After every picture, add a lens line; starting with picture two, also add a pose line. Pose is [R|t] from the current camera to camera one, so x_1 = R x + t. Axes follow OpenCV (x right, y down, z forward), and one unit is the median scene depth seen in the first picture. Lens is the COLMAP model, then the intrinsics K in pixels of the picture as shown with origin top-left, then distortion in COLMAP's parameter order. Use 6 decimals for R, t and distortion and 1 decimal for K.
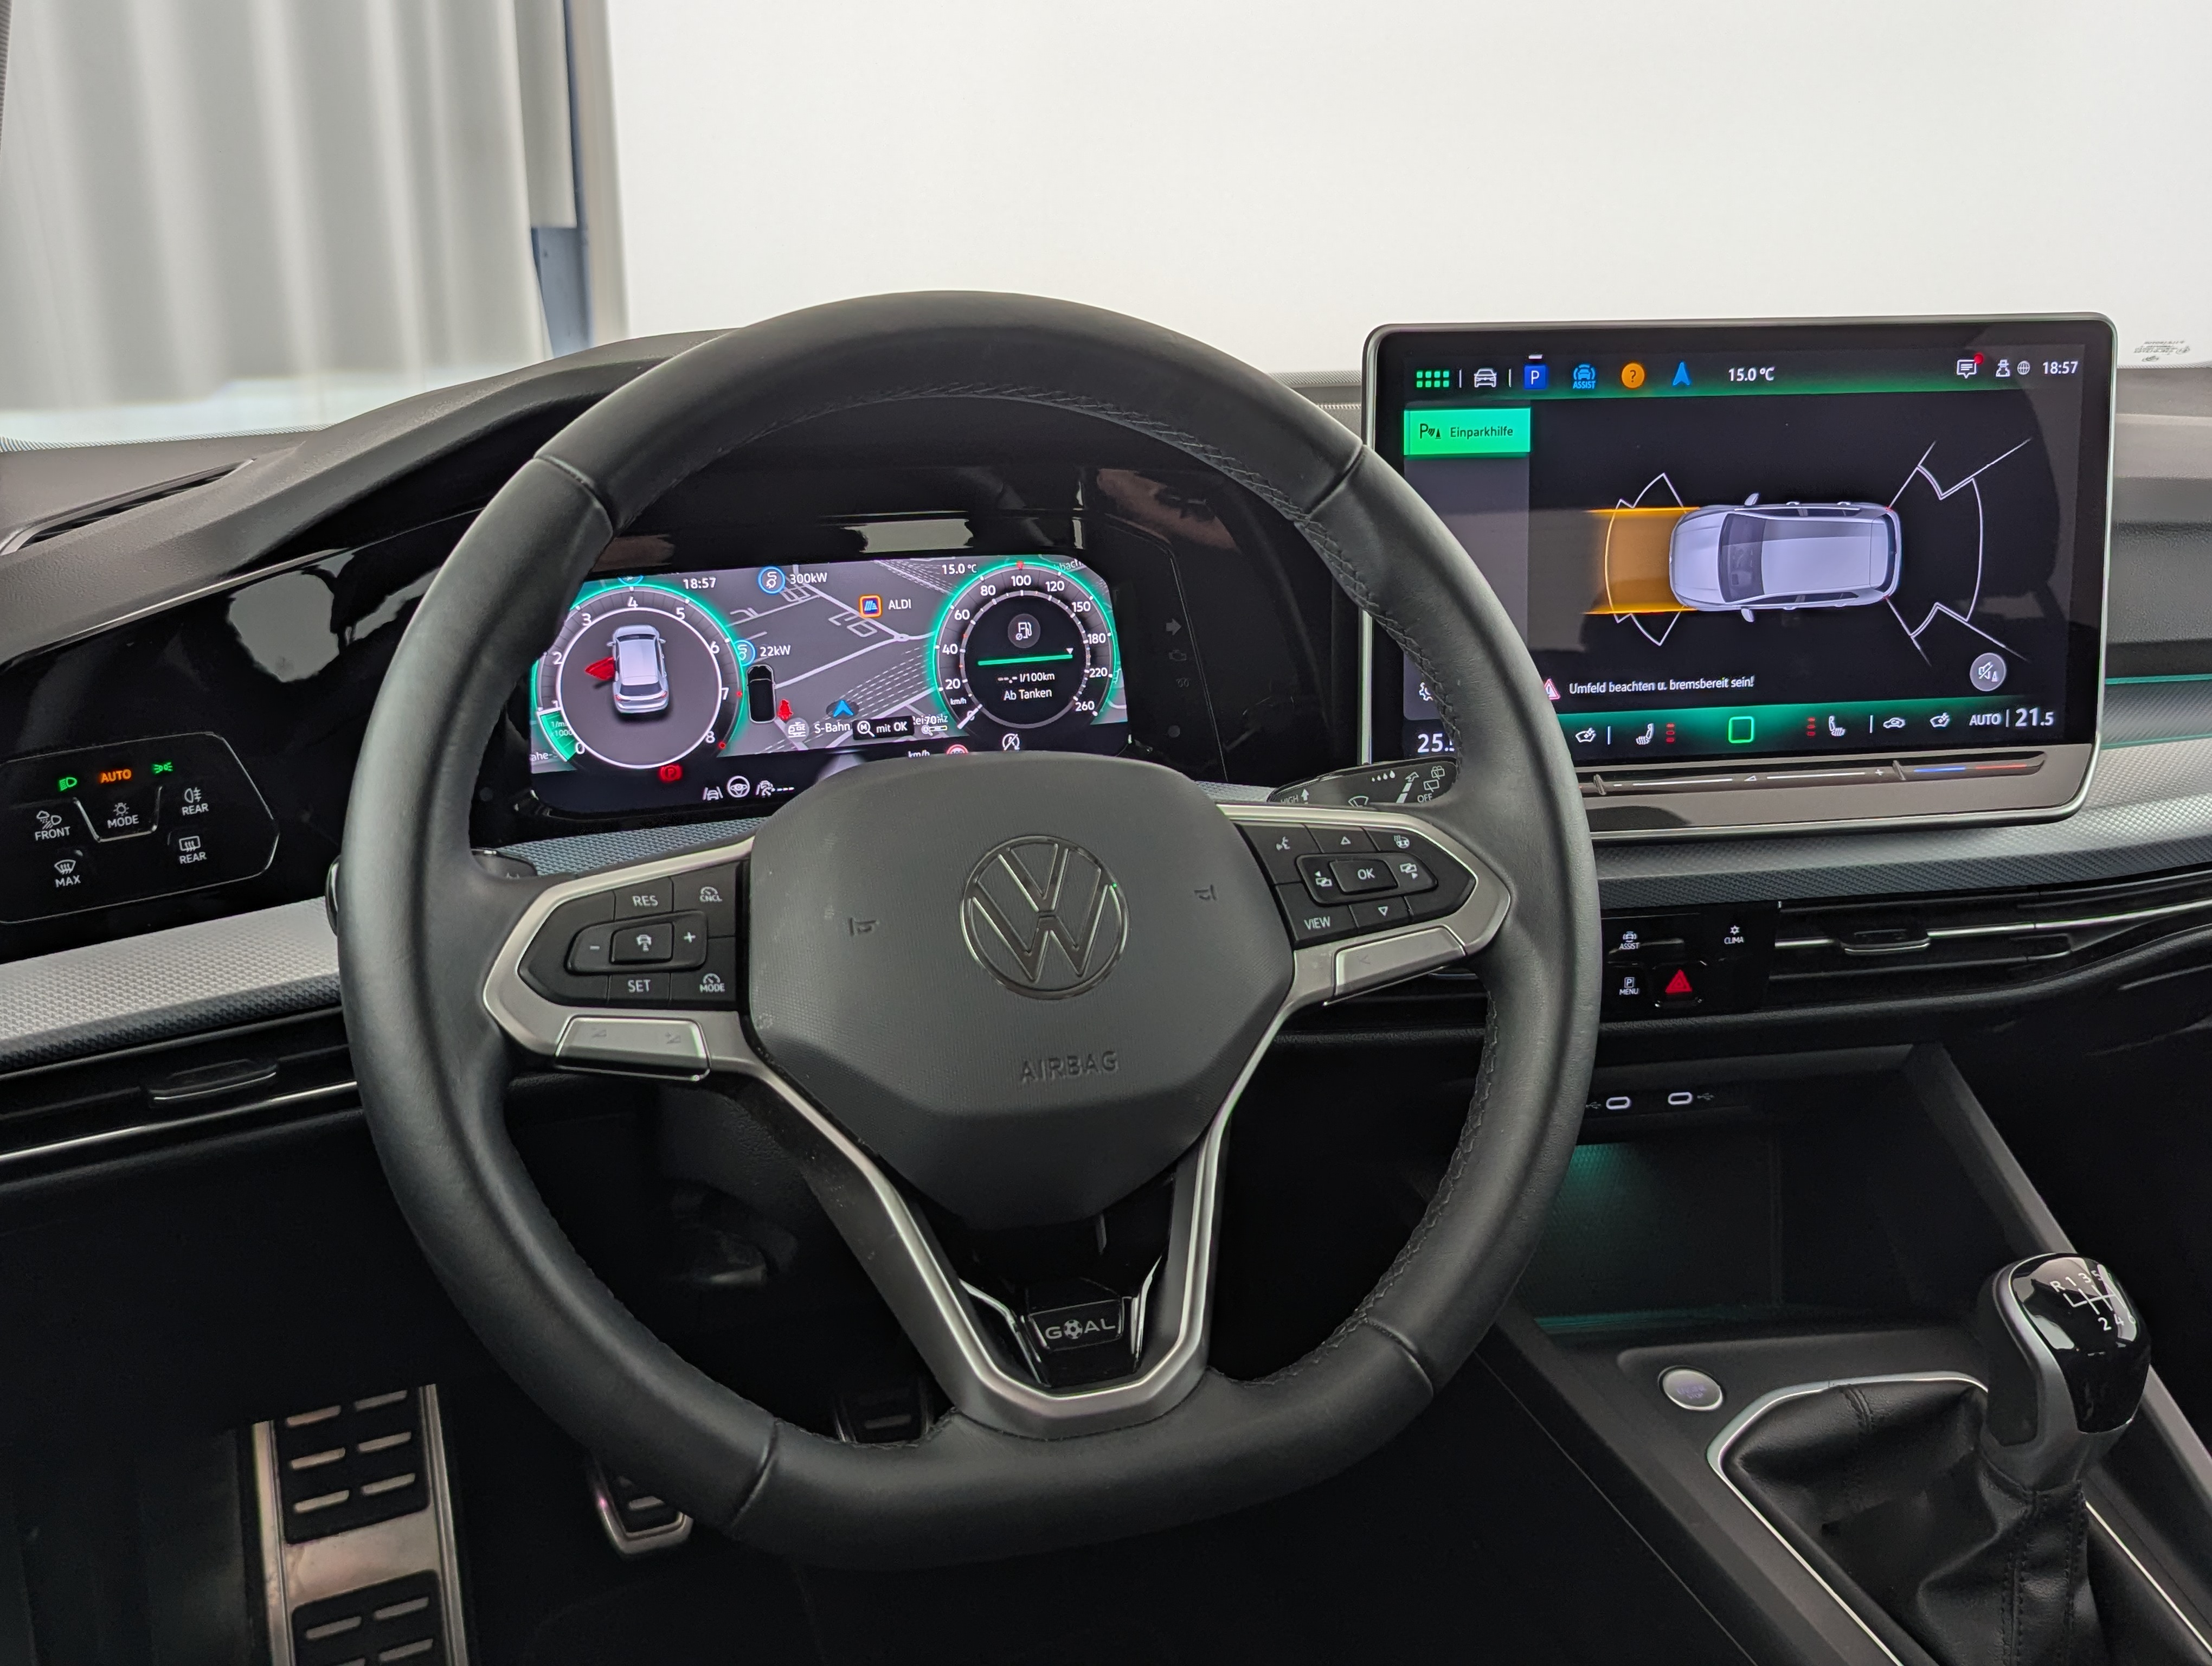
lens RADIAL K [[2107.4, 0, 1112.5], [0, 2107.4, 847.8], [0, 0, 1]] dist [0.117511, -0.193523]
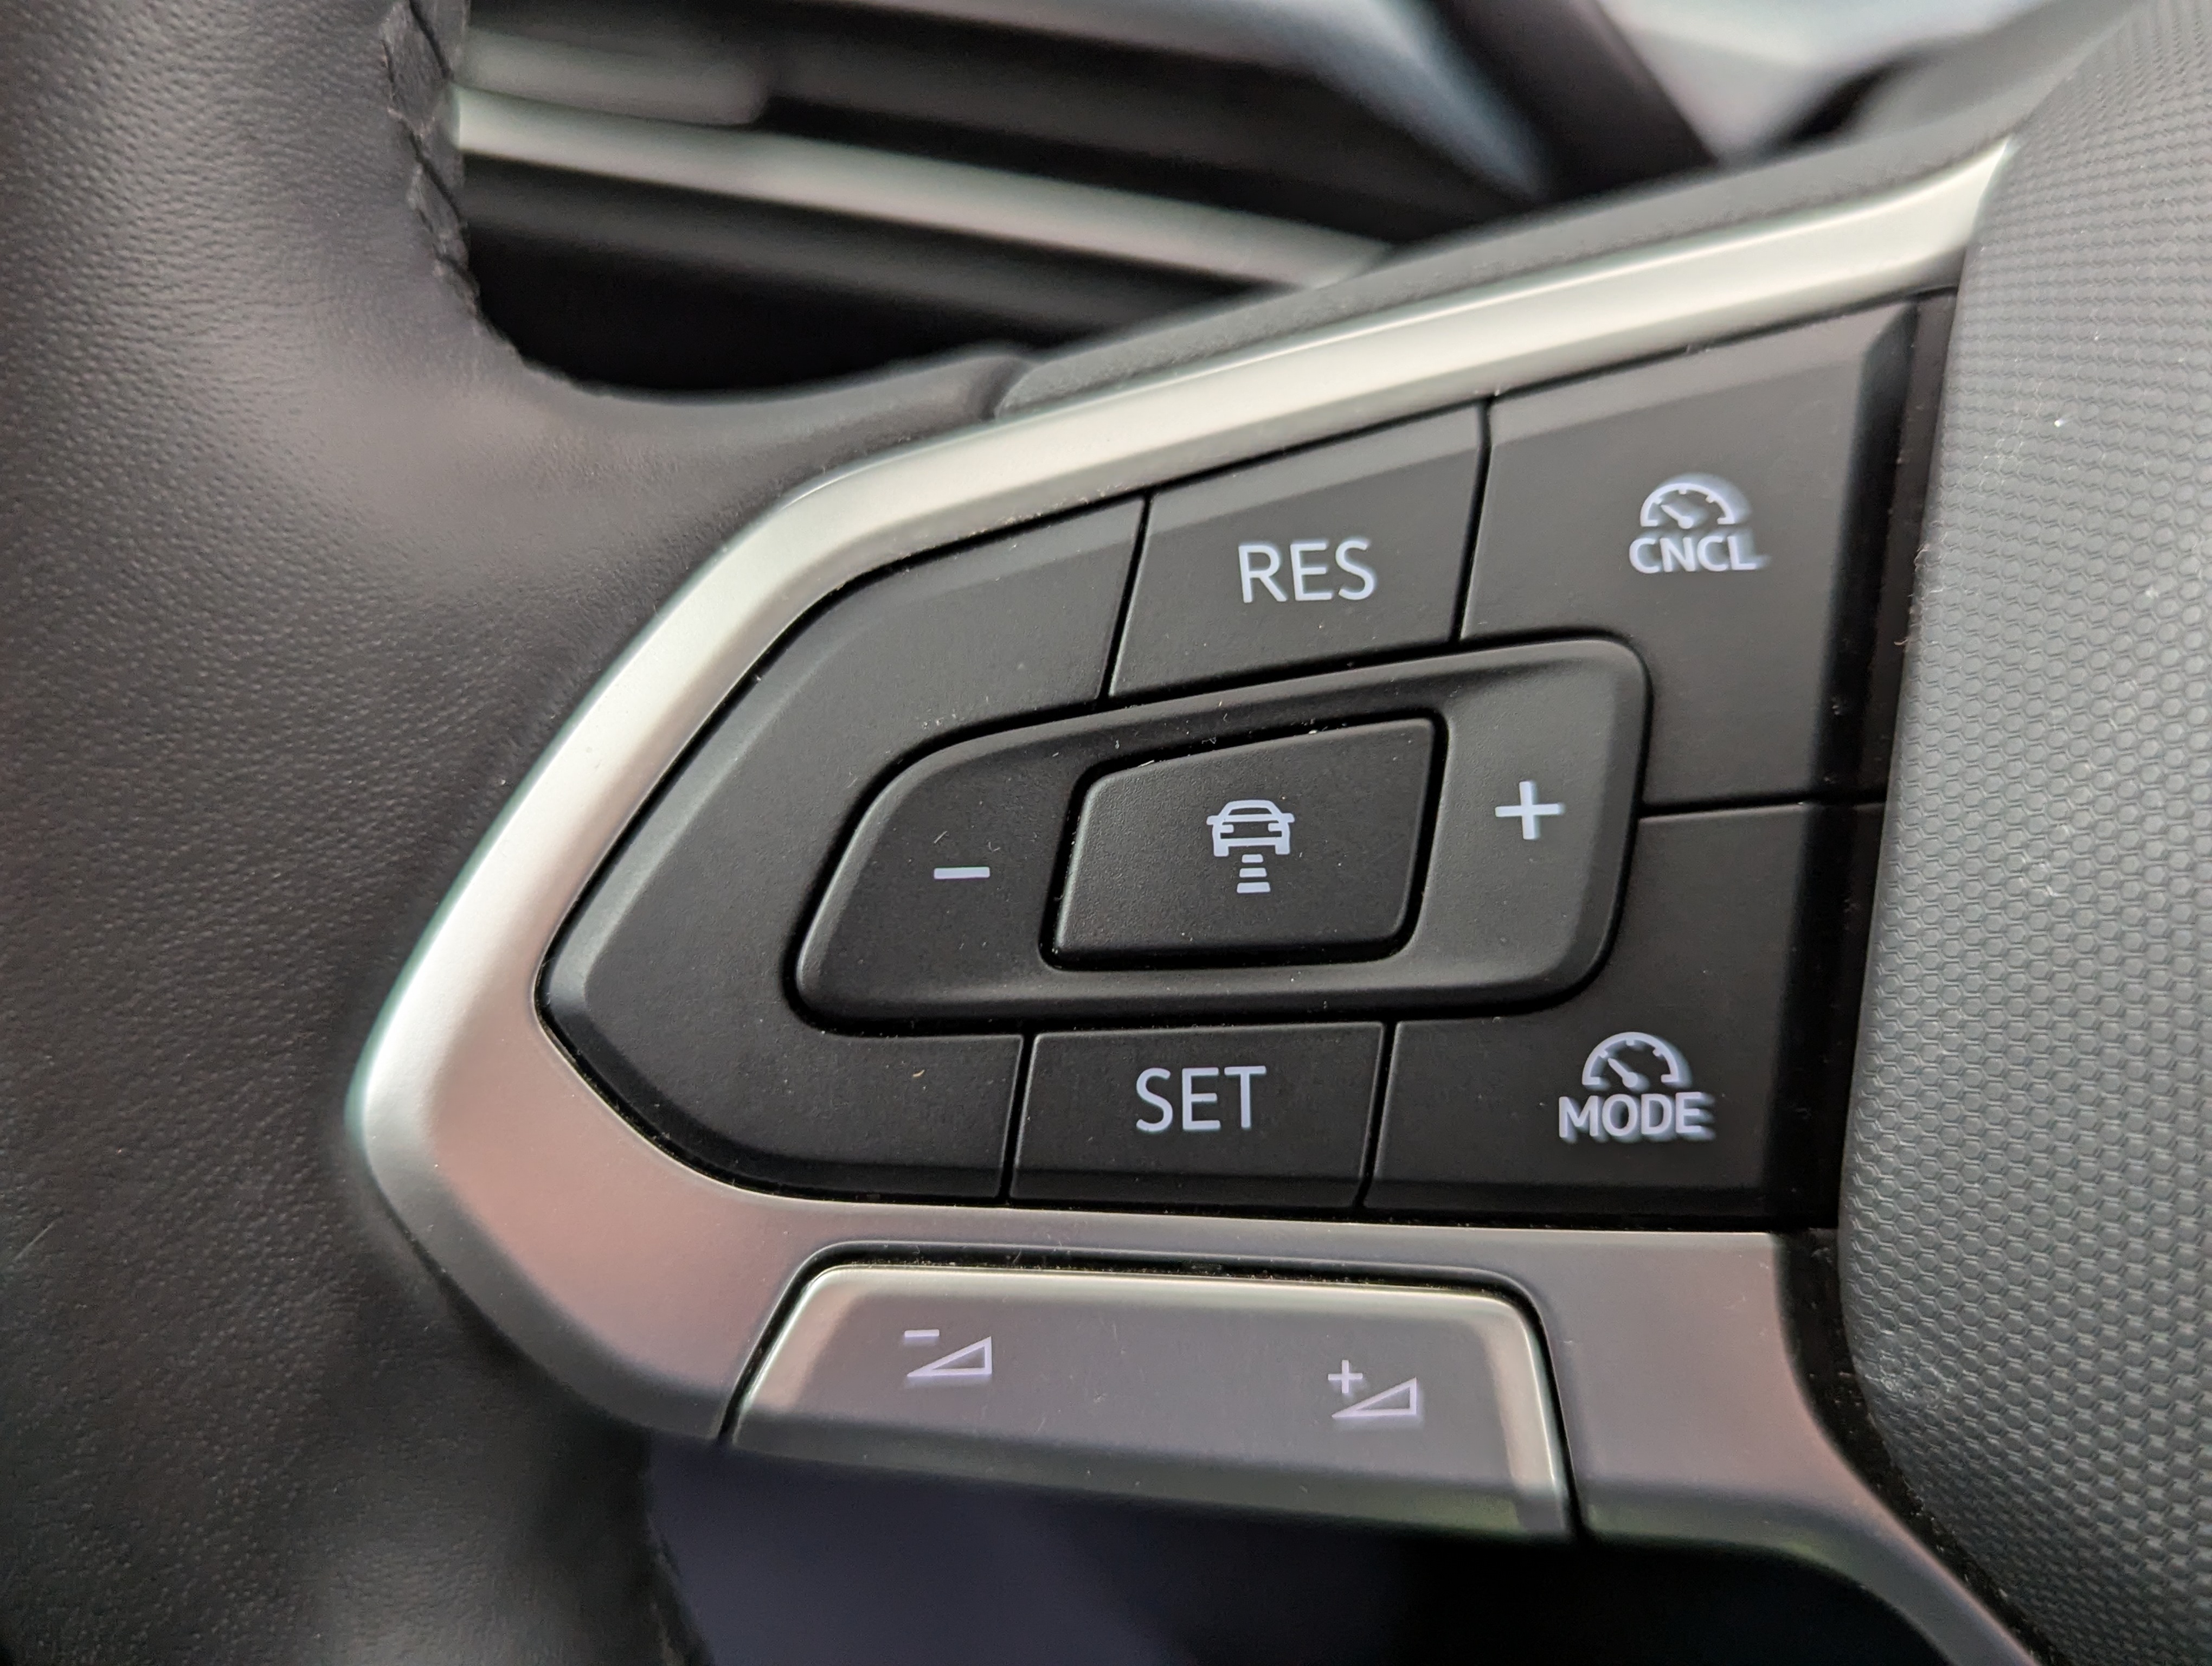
lens RADIAL K [[1874.5, 0, 1106.0], [0, 1874.5, 833.0], [0, 0, 1]] dist [0.036806, 0.015639]
pose [[0.844472, 0.167076, -0.508874, -0.108916], [0.019314, 0.939984, 0.340671, -0.006033], [0.535252, -0.297515, 0.790563, 0.621245]]
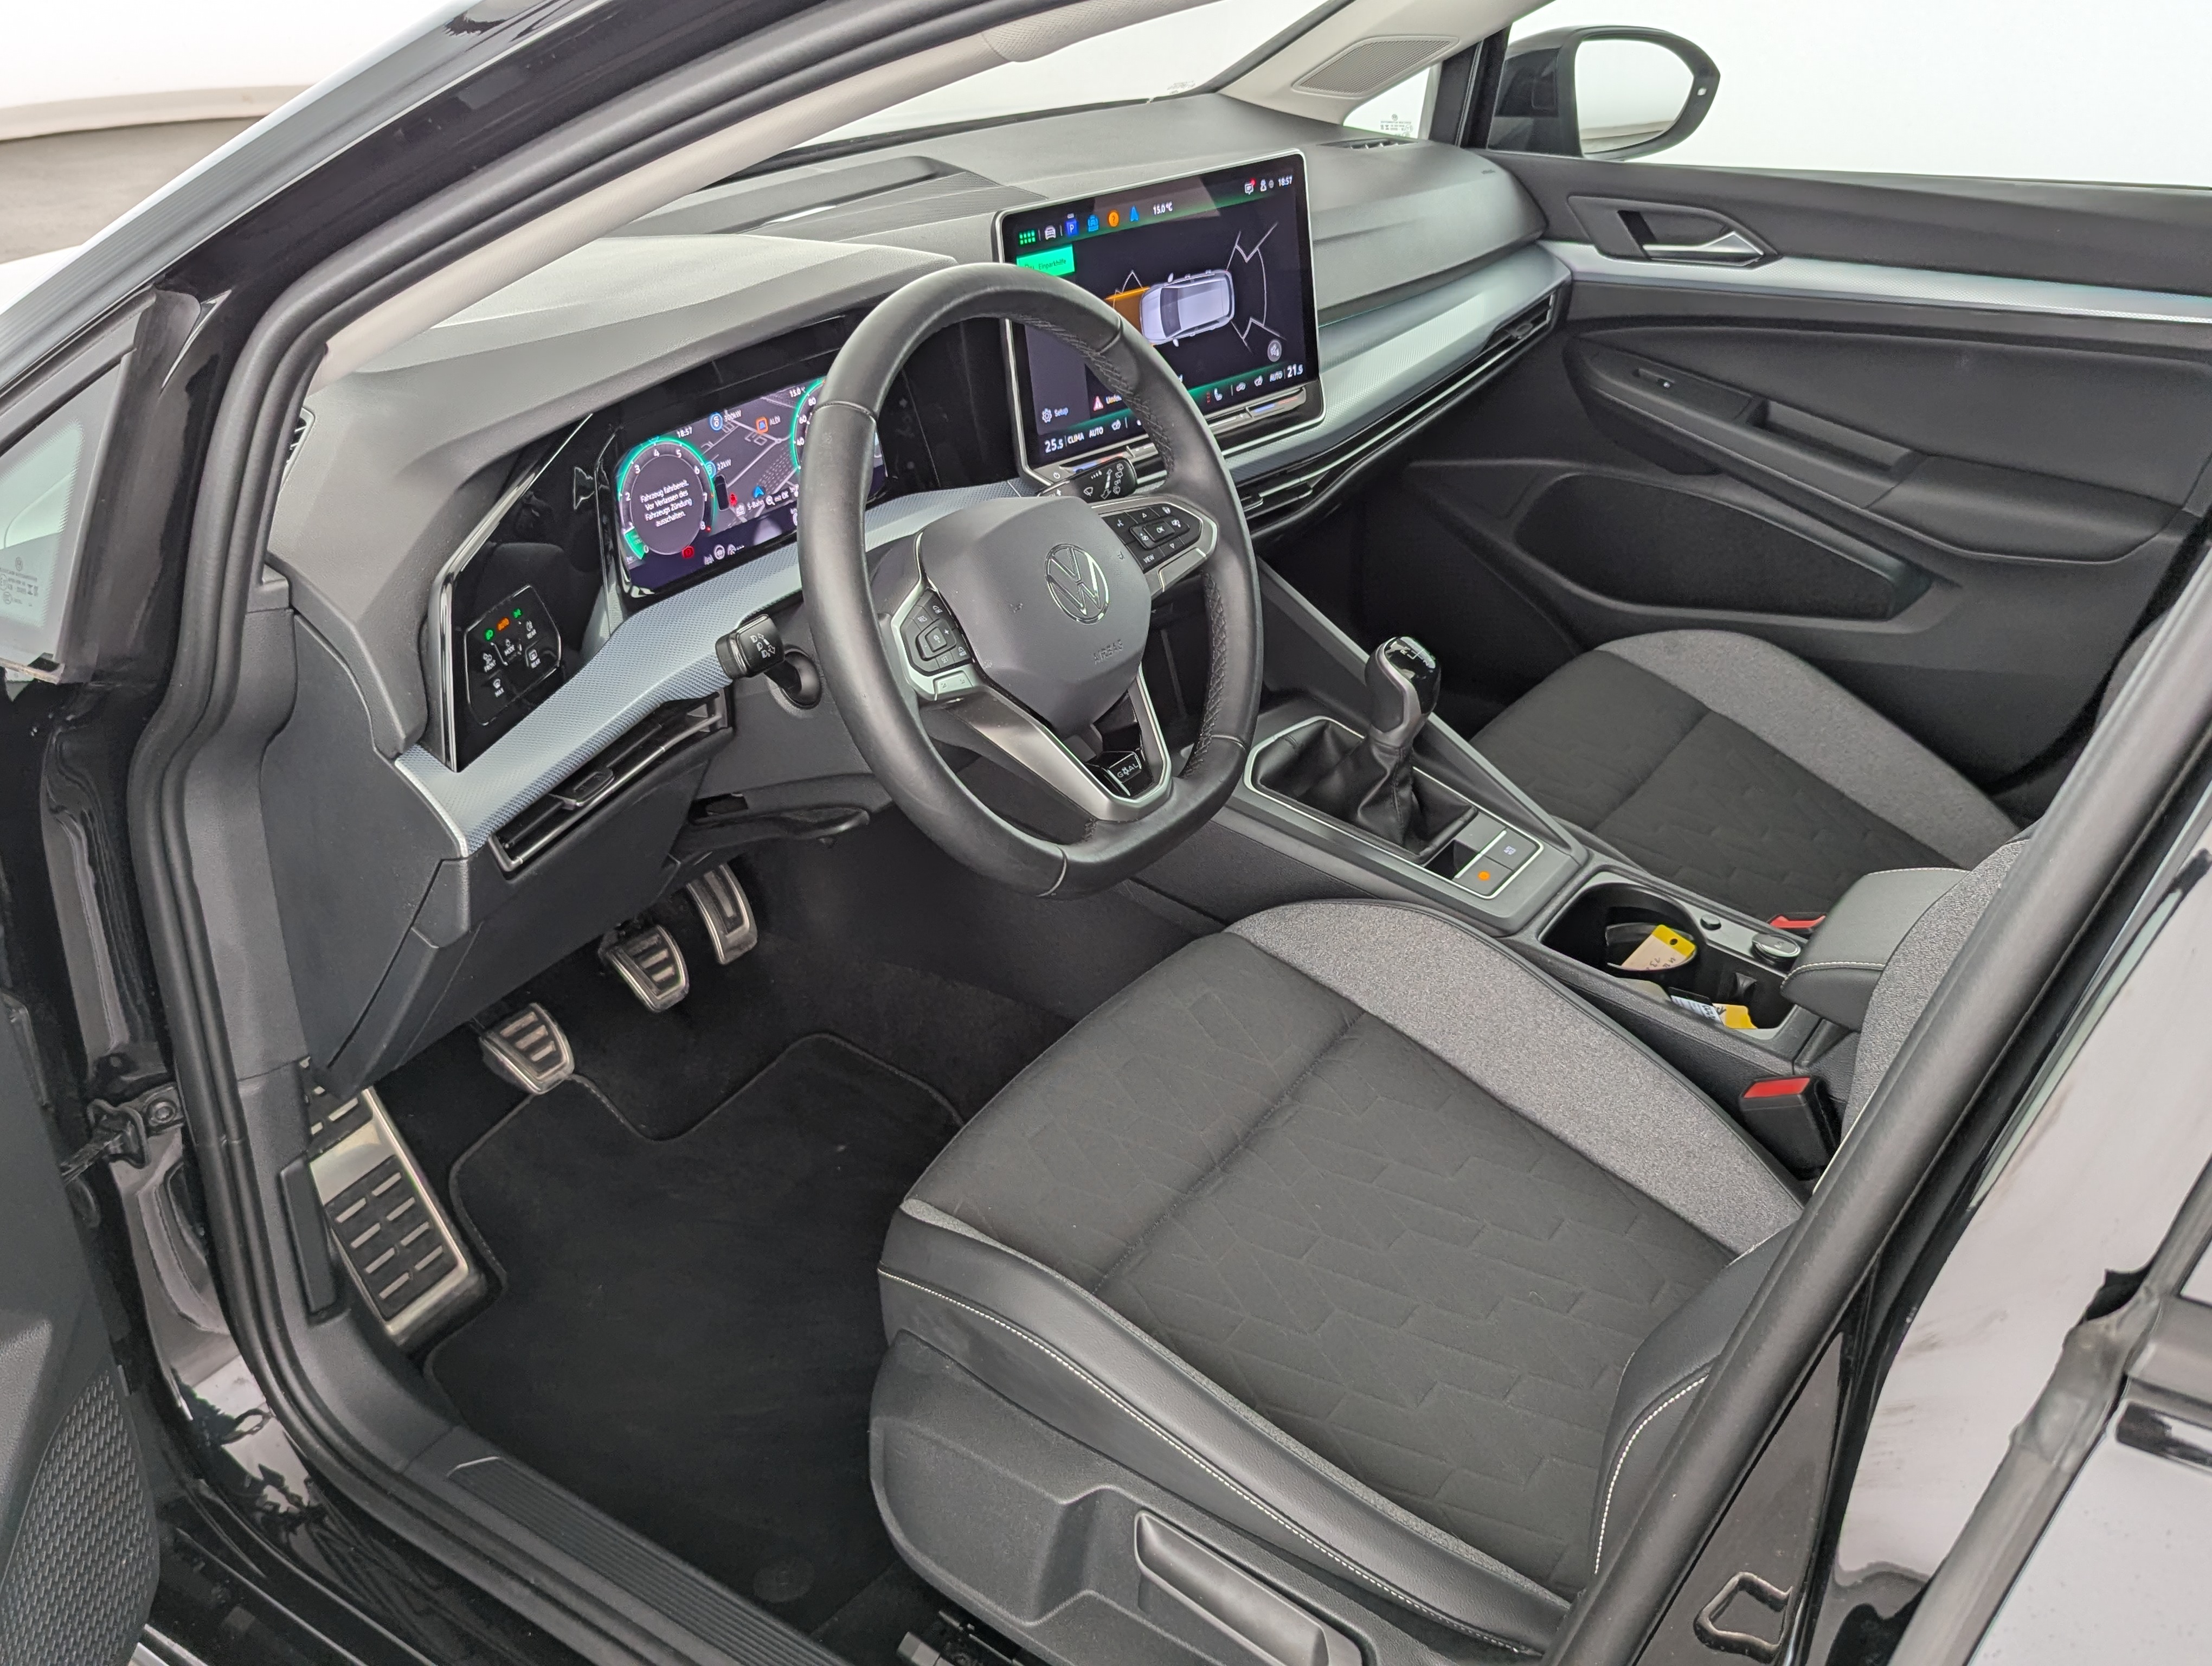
lens RADIAL K [[2087.9, 0, 1106.0], [0, 2087.9, 833.0], [0, 0, 1]] dist [0.057018, 0.007548]
pose [[0.819634, -0.279050, 0.500331, -0.803598], [0.176767, 0.953923, 0.242455, -0.161603], [-0.544934, -0.110283, 0.831195, -0.528847]]
